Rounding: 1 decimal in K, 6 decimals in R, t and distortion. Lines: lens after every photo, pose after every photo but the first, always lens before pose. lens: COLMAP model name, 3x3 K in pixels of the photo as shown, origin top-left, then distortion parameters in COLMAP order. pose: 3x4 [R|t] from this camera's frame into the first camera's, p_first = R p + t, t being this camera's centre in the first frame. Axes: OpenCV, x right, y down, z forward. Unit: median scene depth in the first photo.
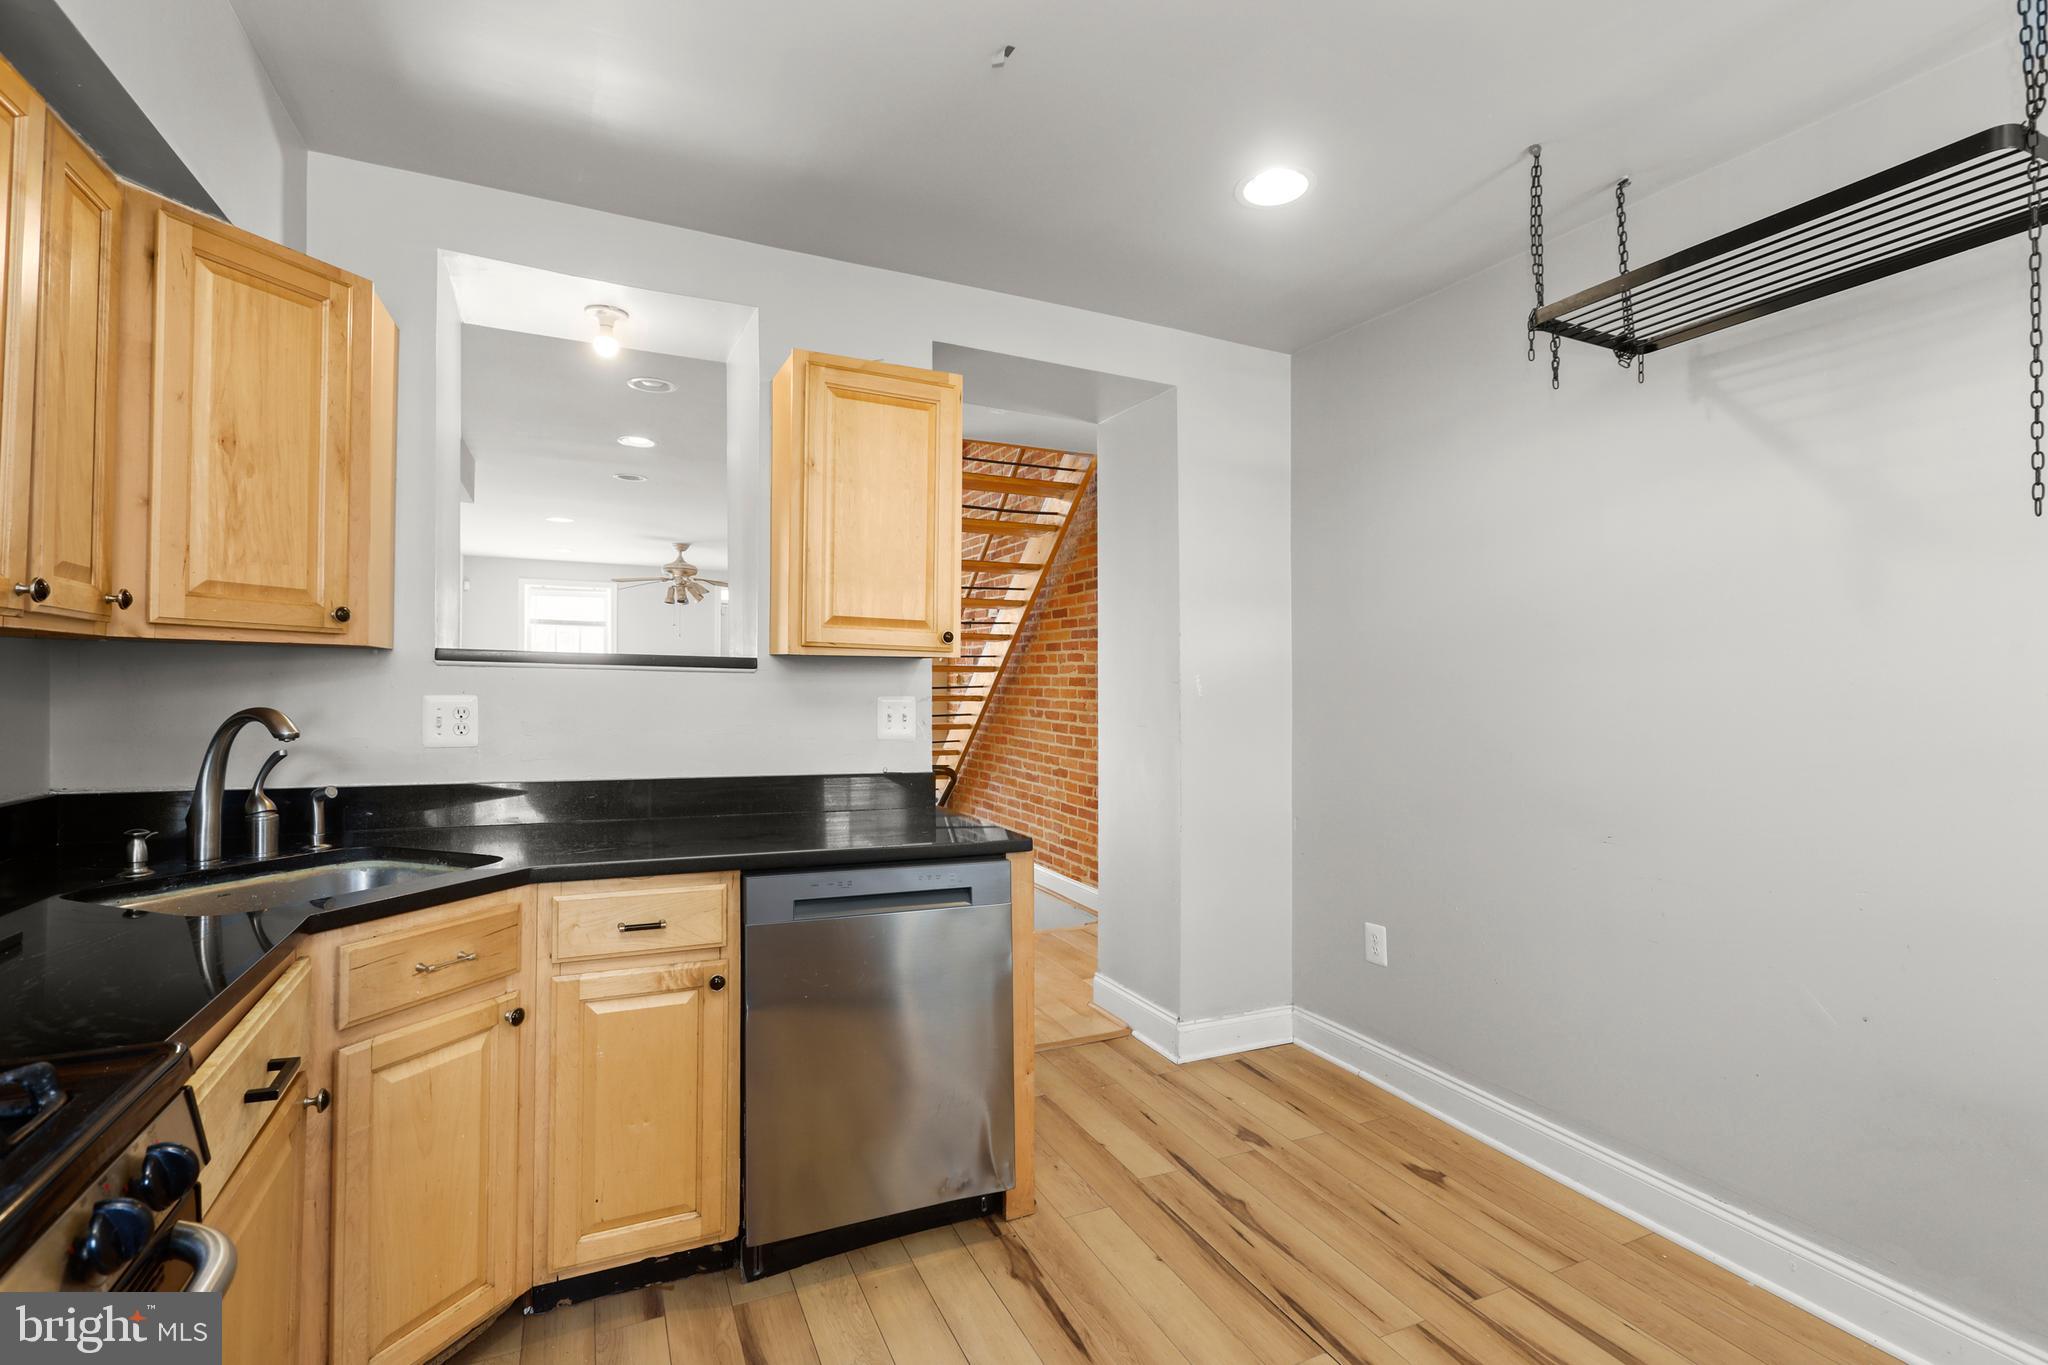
lens RADIAL K [[939.8, 0, 1022.2], [0, 939.8, 671.4], [0, 0, 1]] dist [-0.011744, 0.007245]
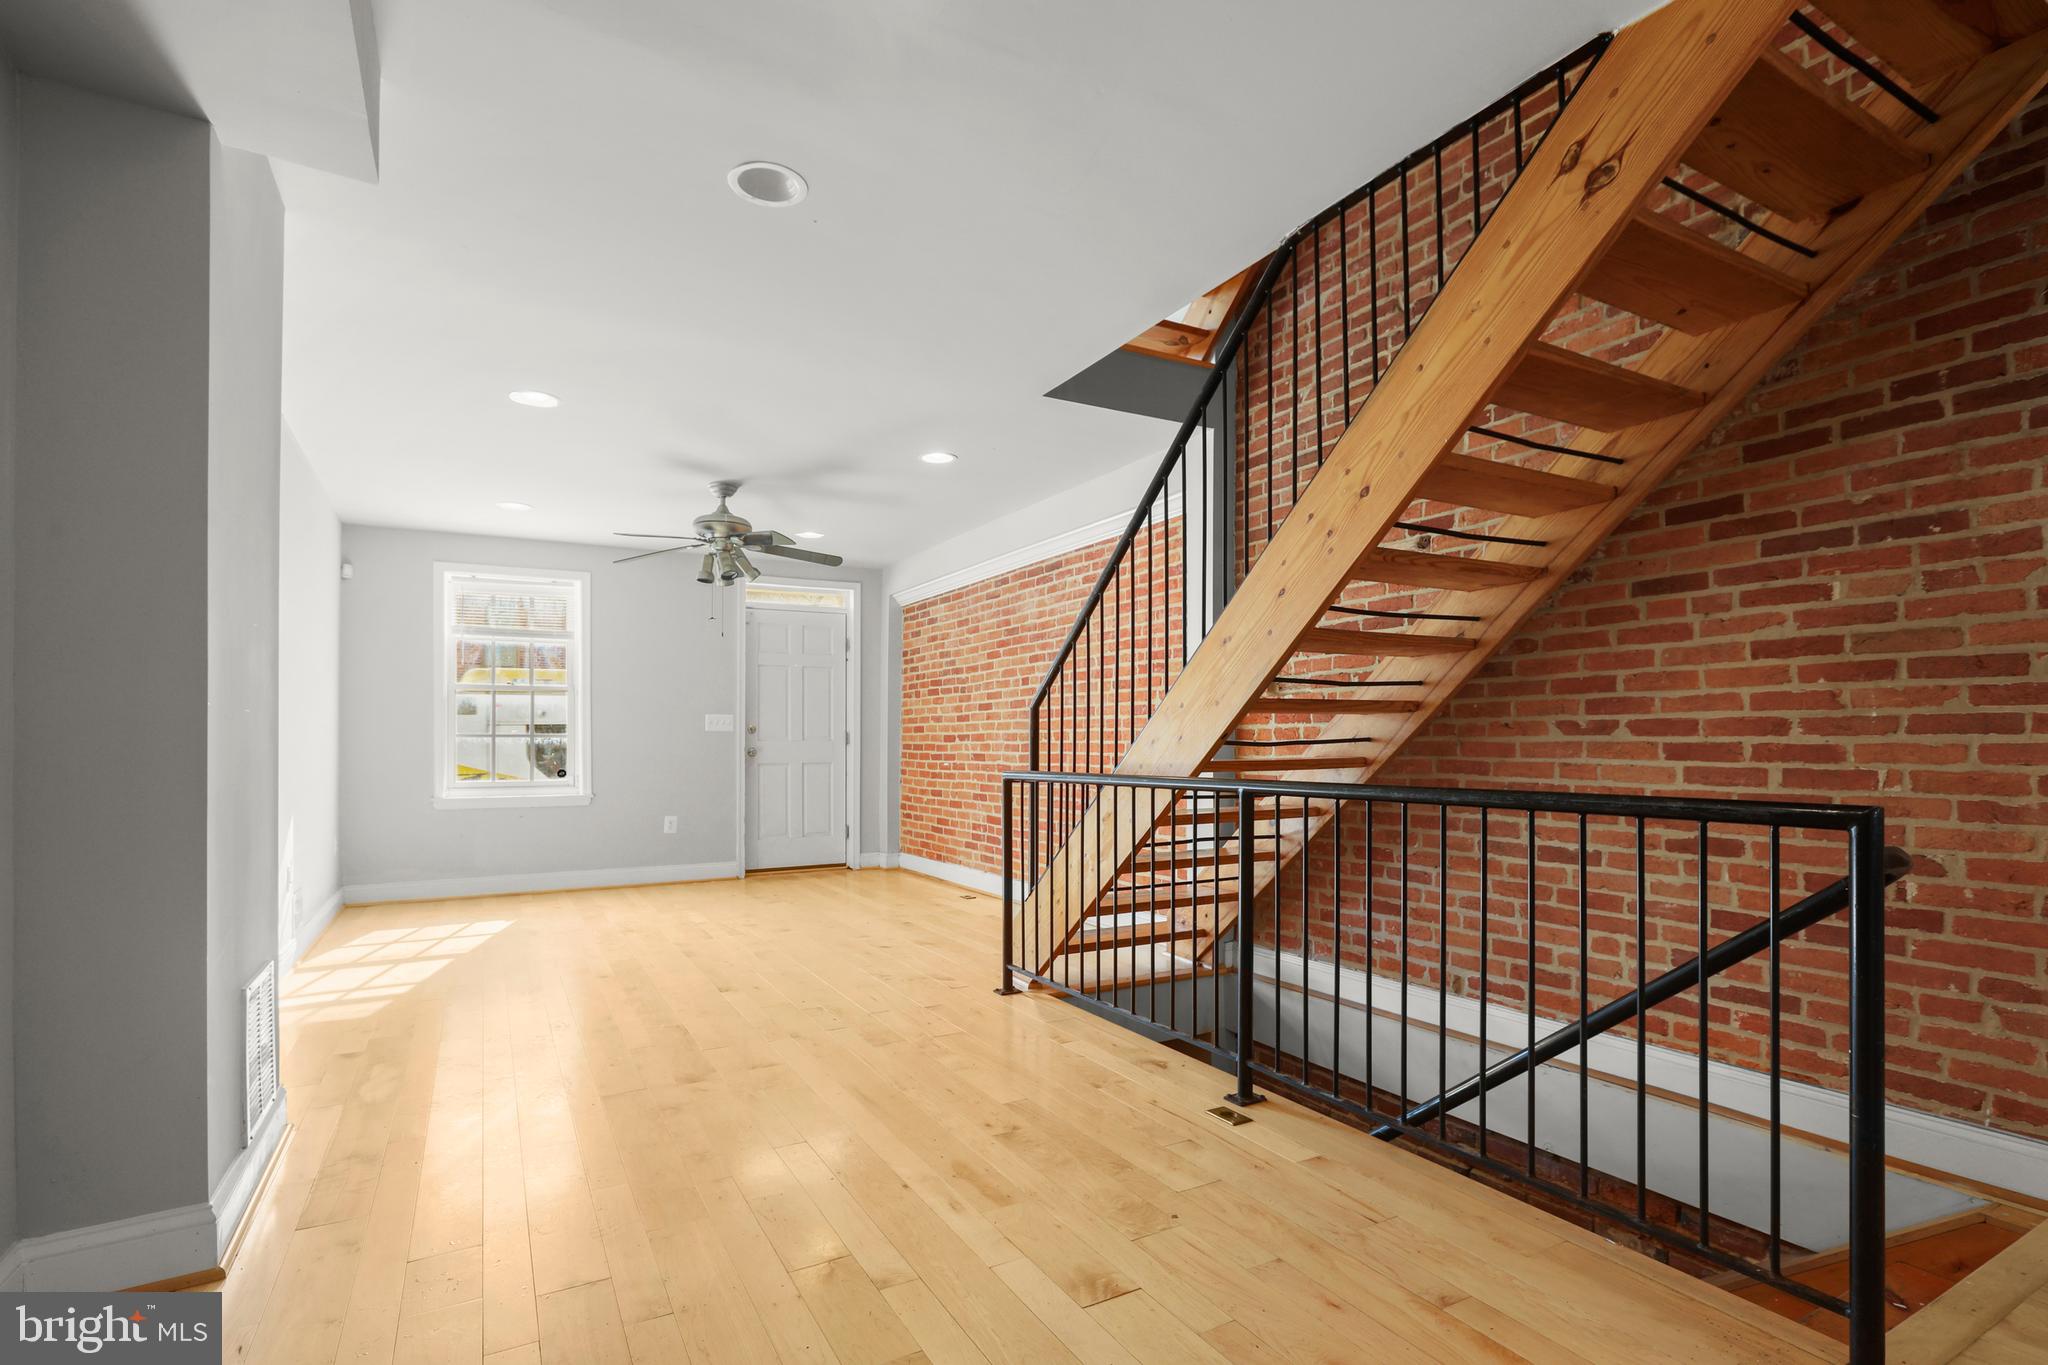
lens RADIAL K [[939.8, 0, 1046.3], [0, 939.8, 722.2], [0, 0, 1]] dist [-0.011744, 0.007245]
pose [[0.993832, -0.024533, 0.108148, -0.957185], [0.024934, 0.999686, -0.002359, 0.106943], [-0.108056, 0.005041, 0.994132, 1.583525]]
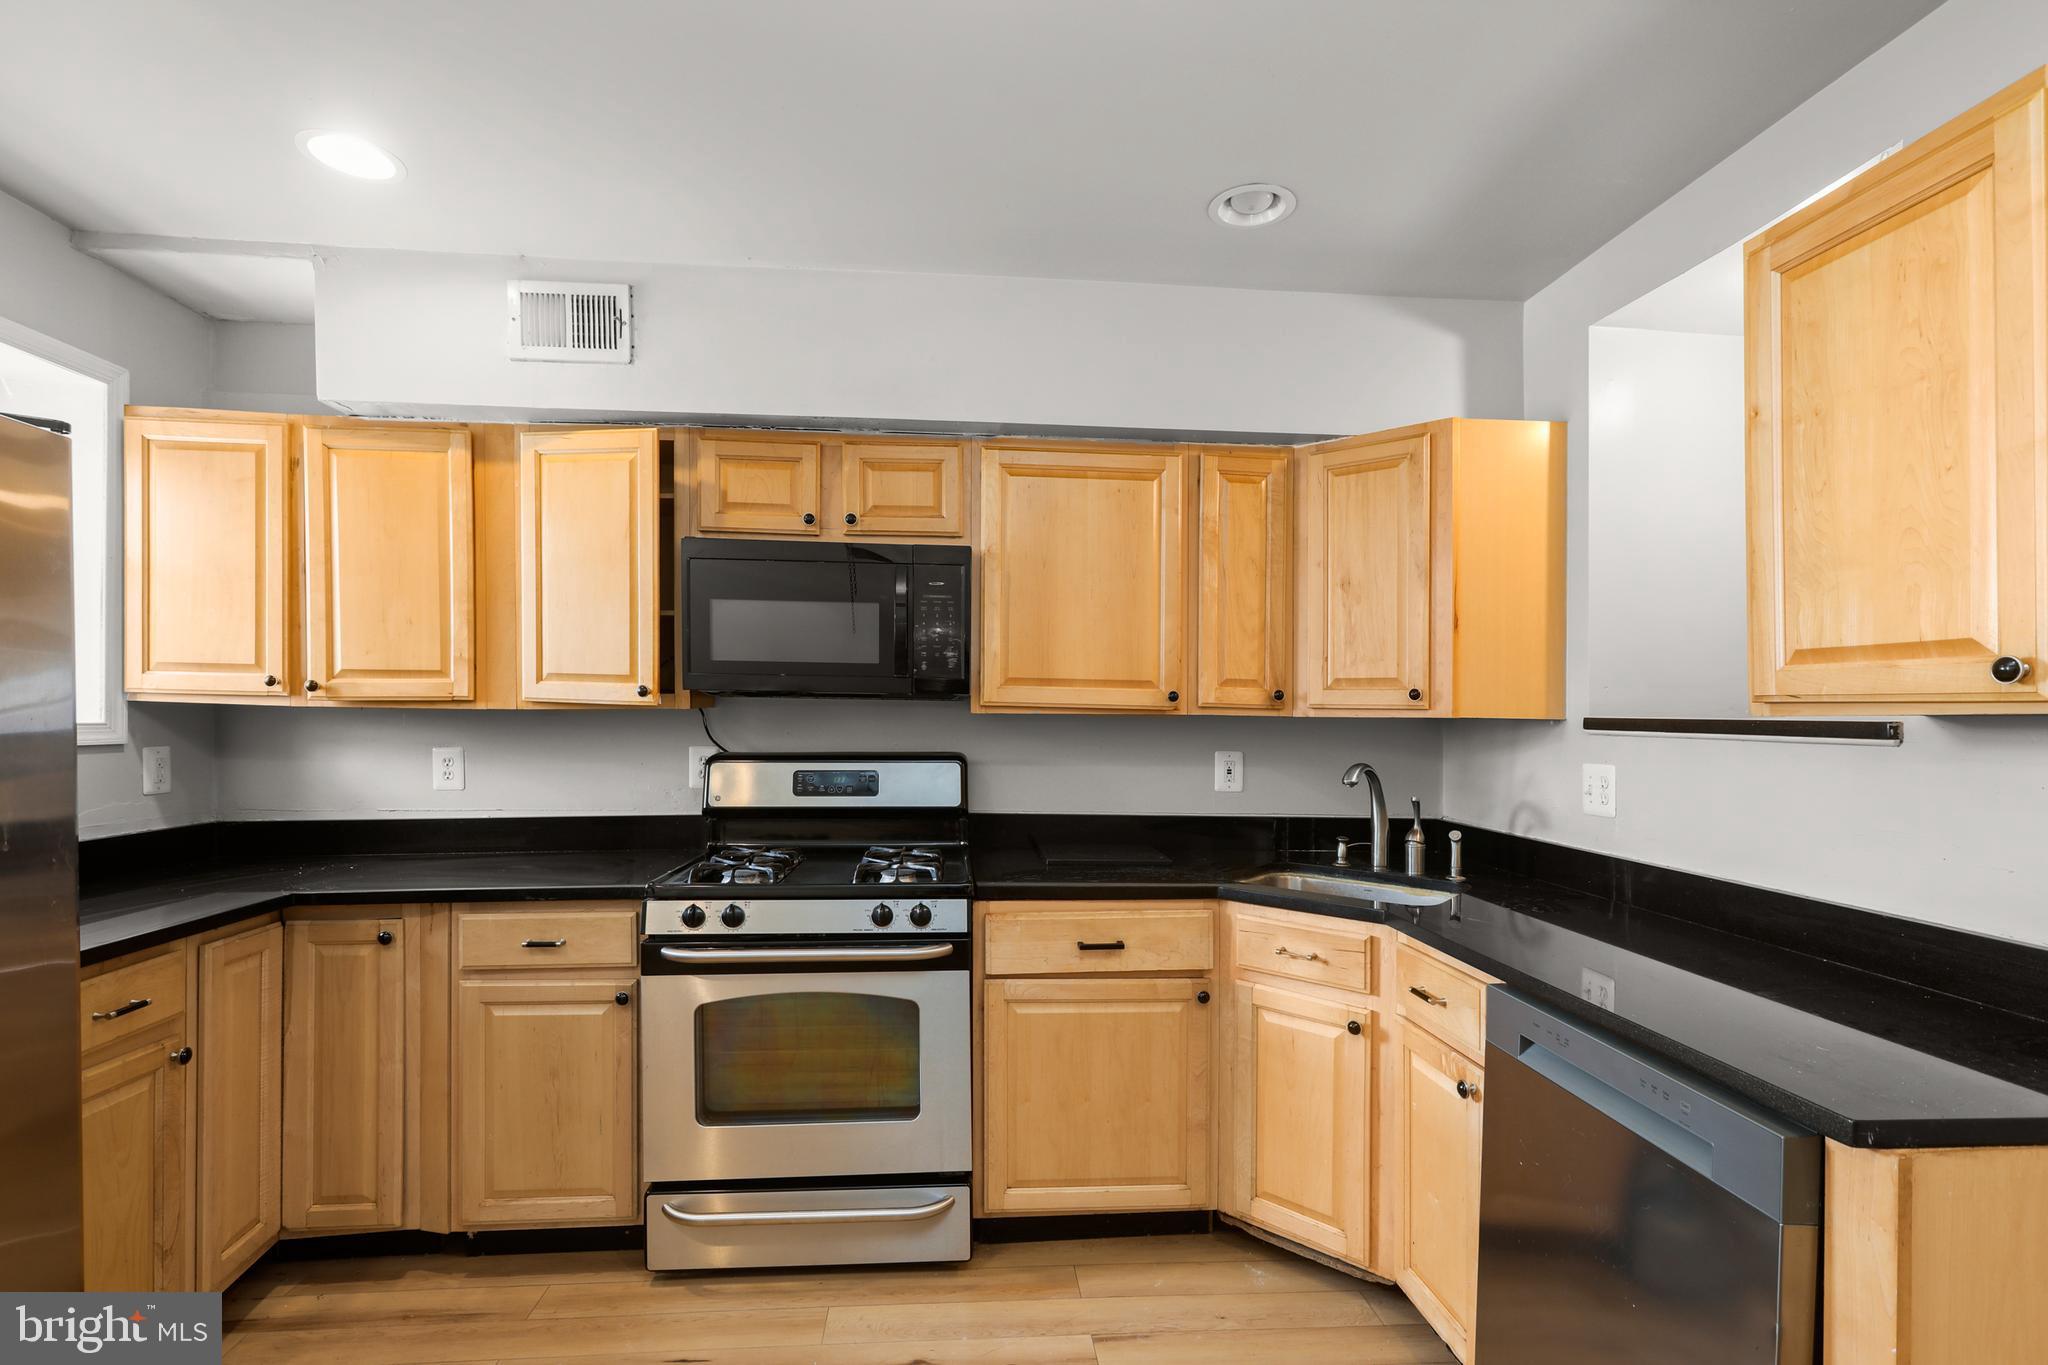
lens RADIAL K [[939.8, 0, 1025.5], [0, 939.8, 706.7], [0, 0, 1]] dist [-0.011744, 0.007245]
pose [[-0.351200, -0.030166, -0.935814, 0.624134], [-0.010895, 0.999545, -0.028132, -0.001236], [0.936237, 0.000316, -0.351369, 0.879201]]
